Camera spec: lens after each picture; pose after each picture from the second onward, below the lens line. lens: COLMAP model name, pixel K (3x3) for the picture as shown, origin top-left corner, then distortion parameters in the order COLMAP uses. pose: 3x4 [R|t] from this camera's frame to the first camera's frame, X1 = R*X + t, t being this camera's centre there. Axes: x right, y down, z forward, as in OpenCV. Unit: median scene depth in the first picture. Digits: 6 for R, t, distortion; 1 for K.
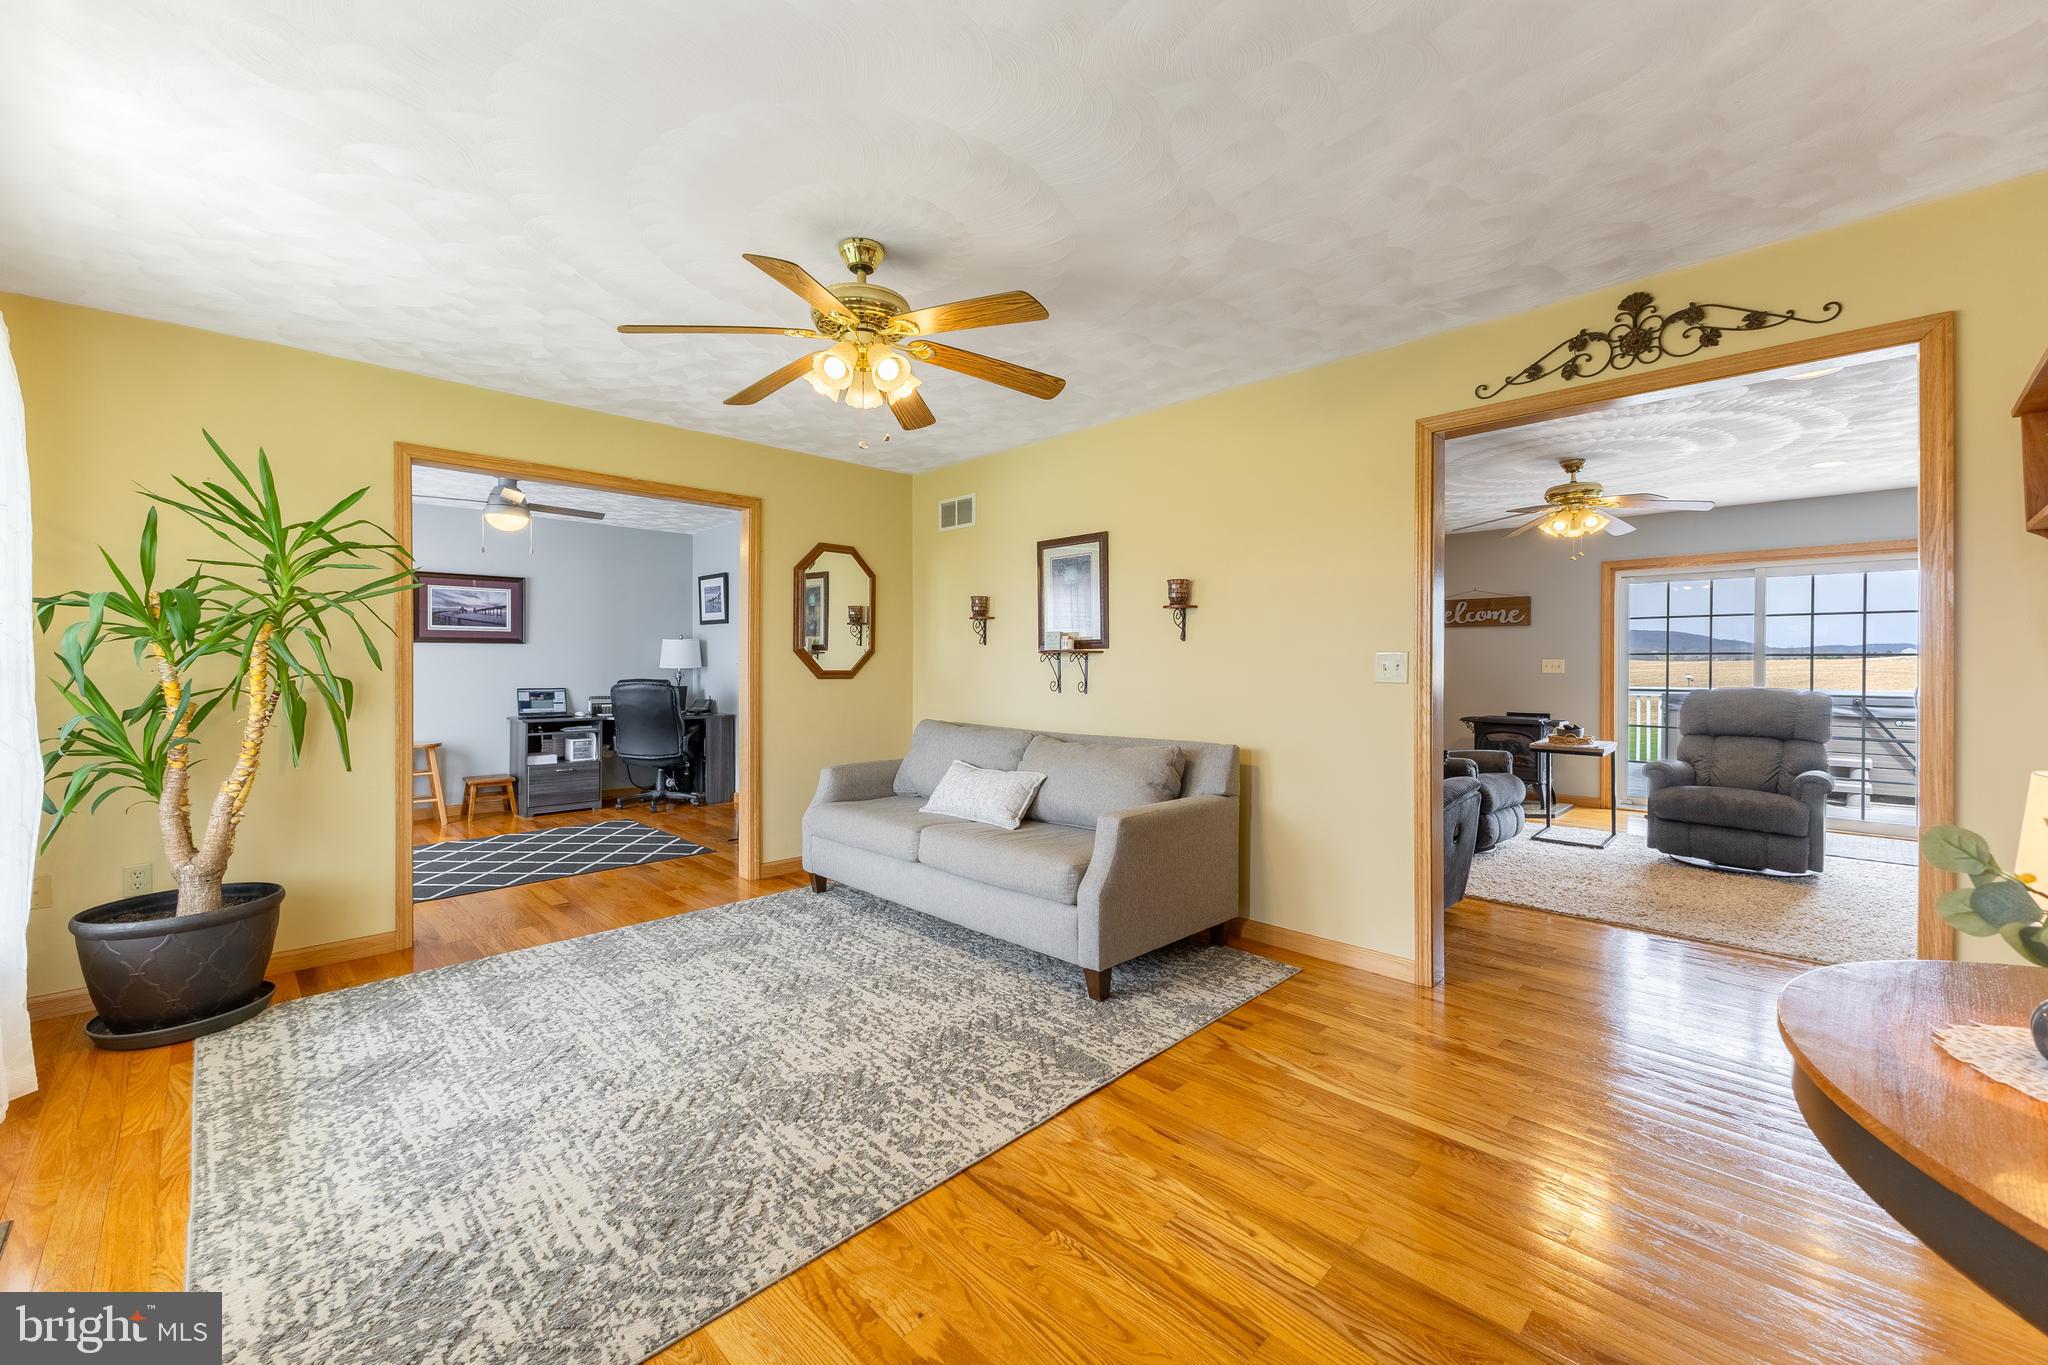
lens RADIAL K [[807.1, 0, 1036.5], [0, 807.1, 675.6], [0, 0, 1]] dist [0.009218, -0.000216]
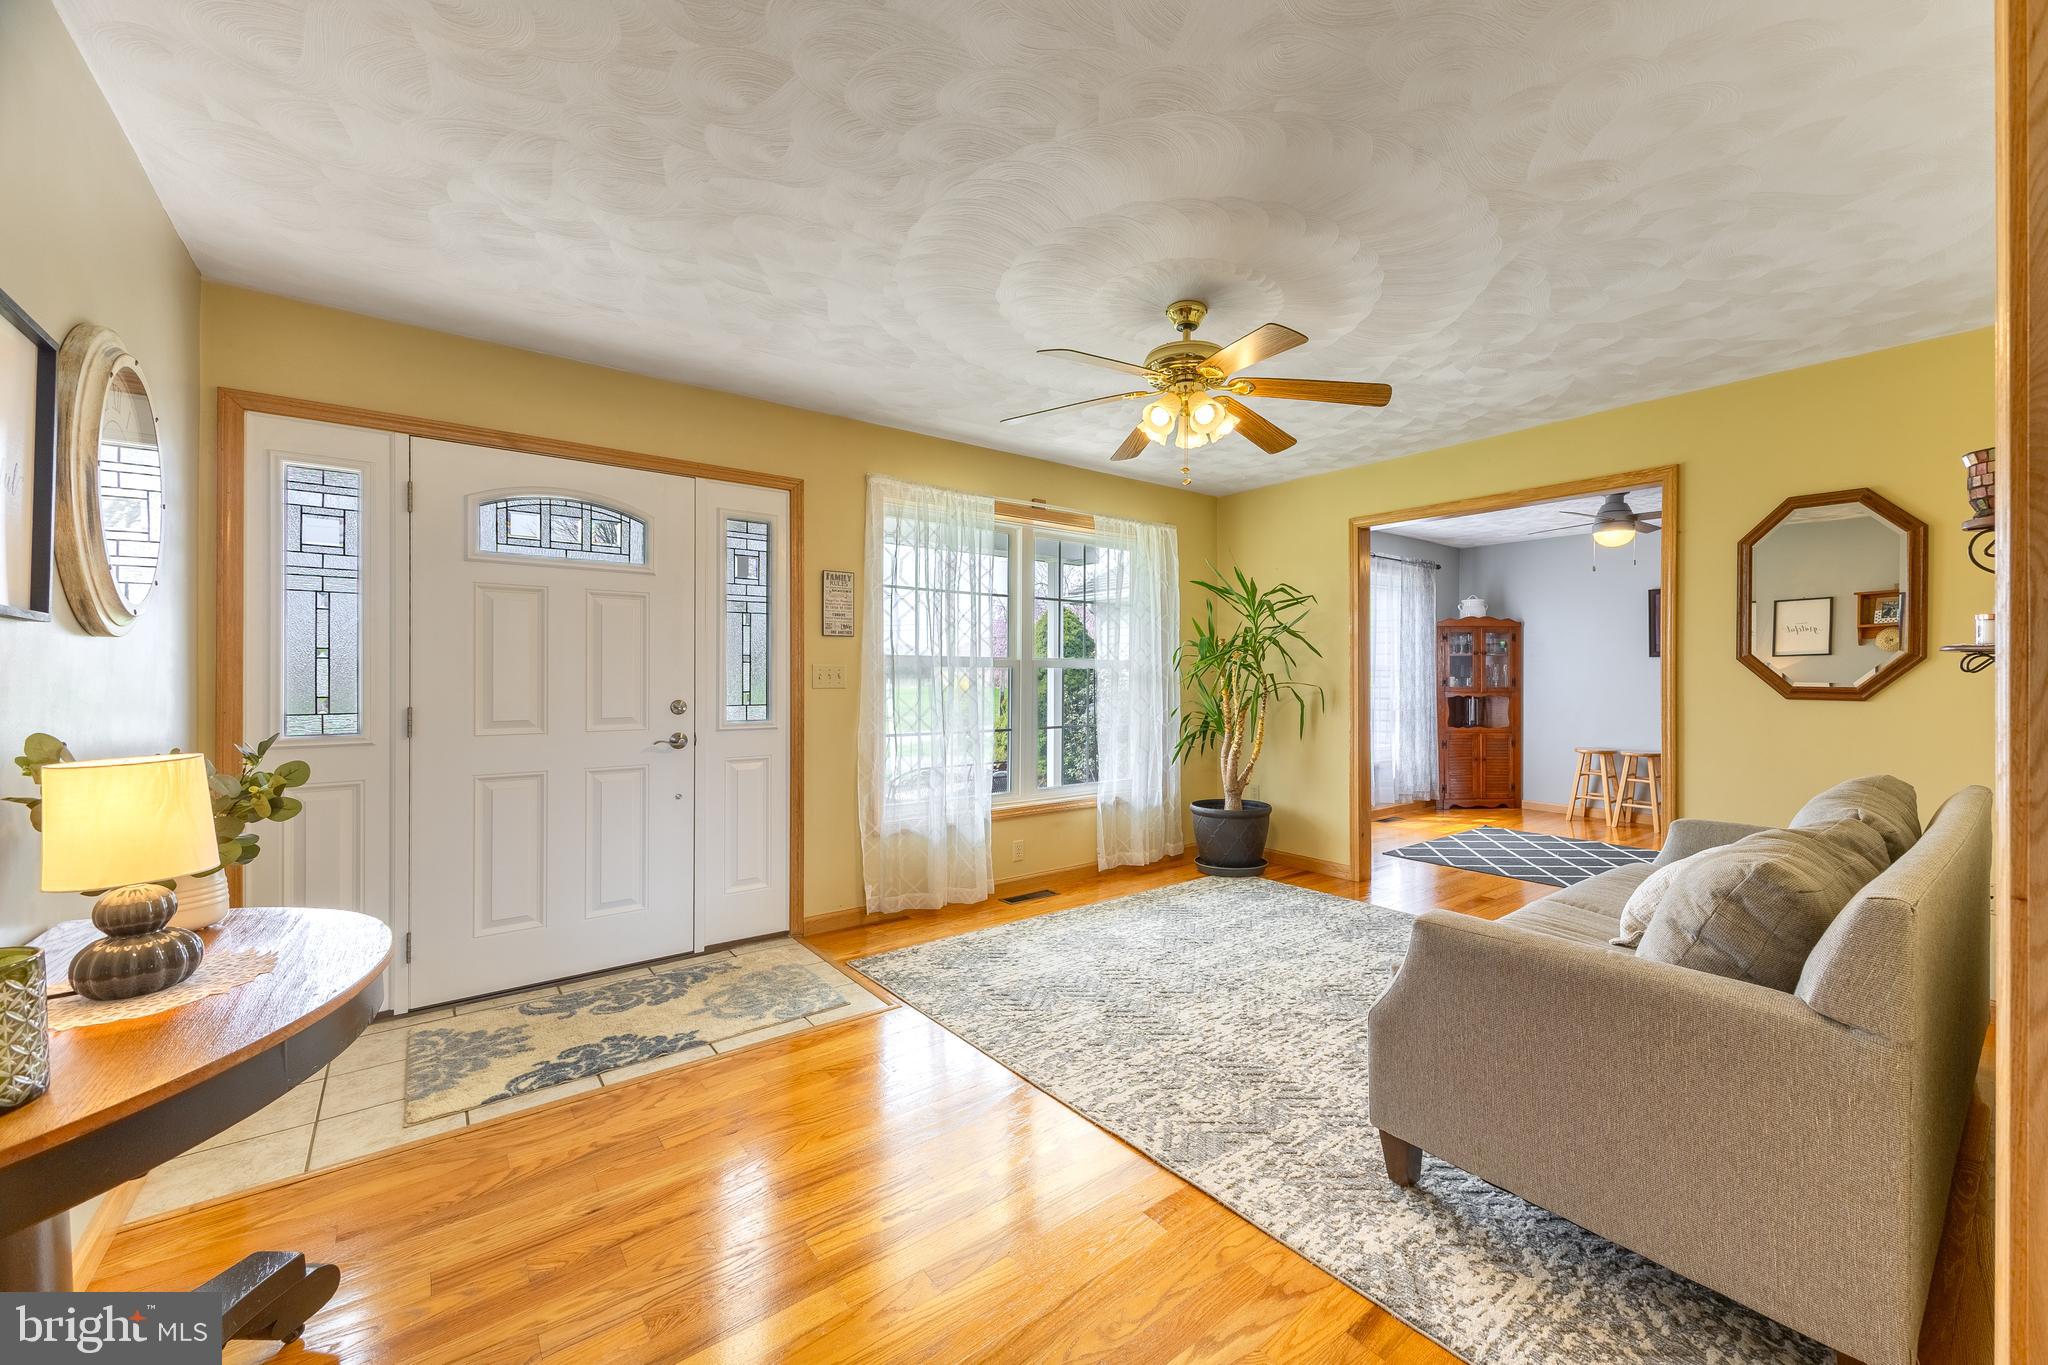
lens RADIAL K [[746.4, 0, 1041.2], [0, 746.4, 677.7], [0, 0, 1]] dist [0.002455, 0.000117]
pose [[-0.084014, 0.002454, -0.996462, 0.720484], [-0.017469, 0.999840, 0.003935, -0.009224], [0.996311, 0.017738, -0.083957, 0.757743]]
